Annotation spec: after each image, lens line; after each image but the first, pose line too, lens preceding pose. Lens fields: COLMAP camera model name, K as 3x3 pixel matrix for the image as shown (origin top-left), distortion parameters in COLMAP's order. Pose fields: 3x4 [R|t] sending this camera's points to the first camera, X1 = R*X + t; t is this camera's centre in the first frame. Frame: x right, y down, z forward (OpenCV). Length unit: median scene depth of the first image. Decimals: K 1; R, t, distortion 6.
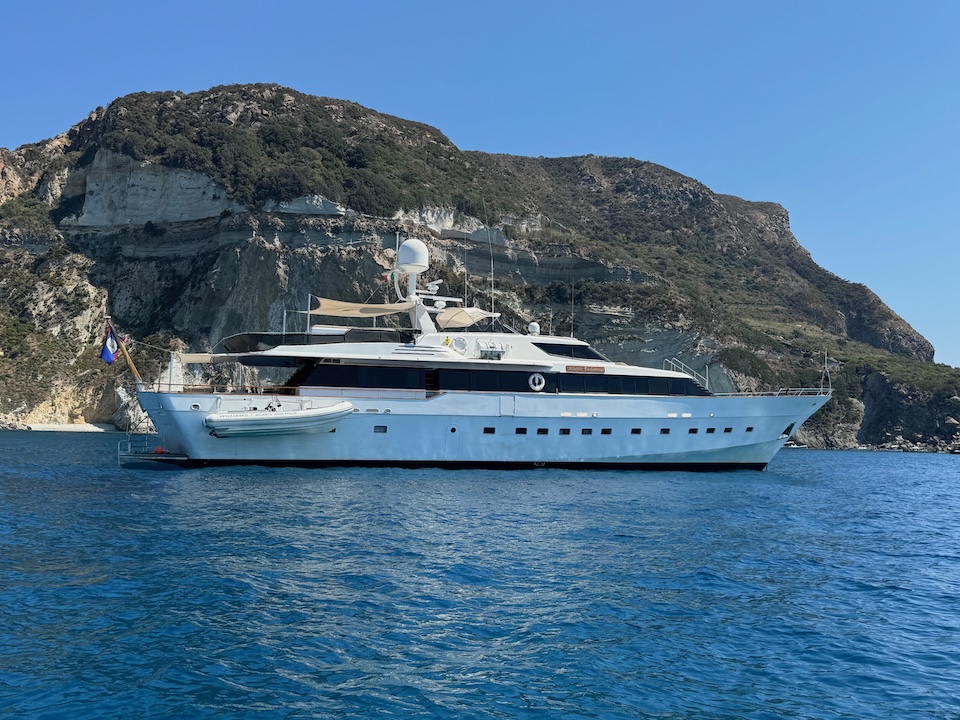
lens RADIAL K [[962.8, 0, 480.0], [0, 962.8, 360.0], [0, 0, 1]] dist [0.003297, 0.002305]
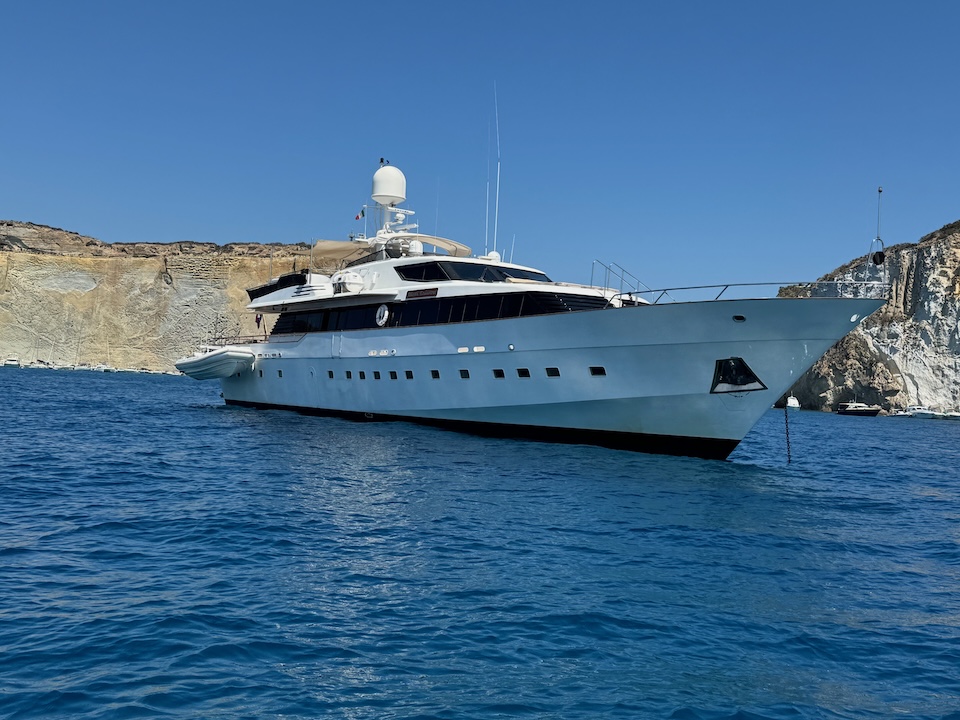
lens RADIAL K [[1171.5, 0, 480.6], [0, 1171.5, 384.7], [0, 0, 1]] dist [0.090022, -0.019775]
pose [[0.187400, -0.014905, -0.982171, 0.993485], [0.036558, 0.999298, -0.008190, 0.087899], [0.981603, -0.034371, 0.187813, 0.851138]]
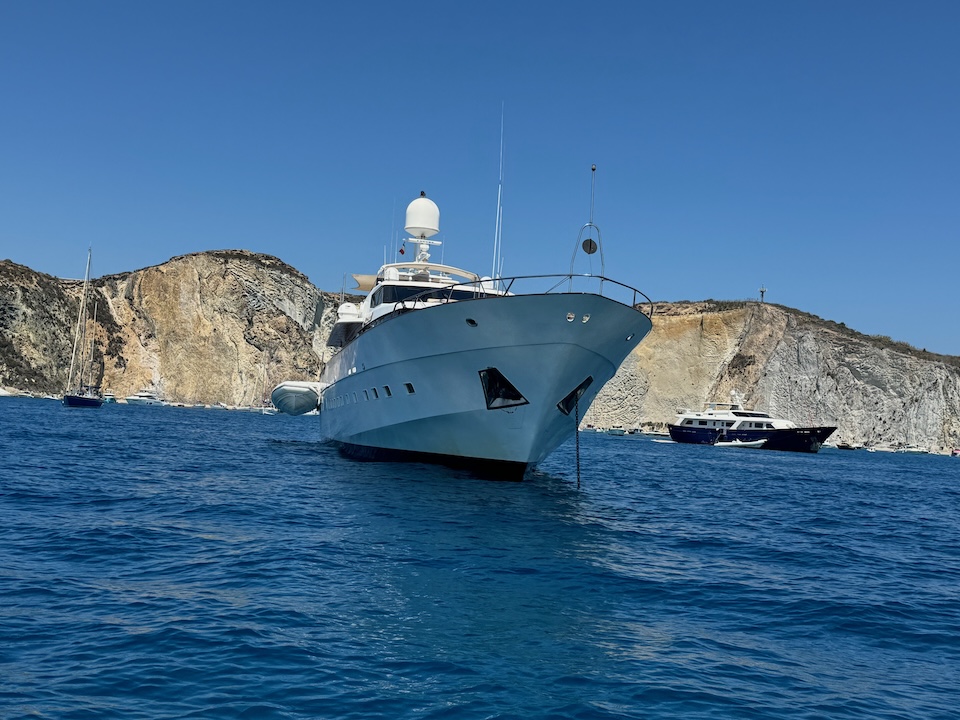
lens RADIAL K [[1171.5, 0, 480.6], [0, 1171.5, 384.7], [0, 0, 1]] dist [0.090022, -0.019775]
pose [[-0.197166, -0.066083, -0.978140, 0.952597], [0.019593, 0.997261, -0.071324, 0.123518], [0.980174, -0.033227, -0.195331, 1.231480]]
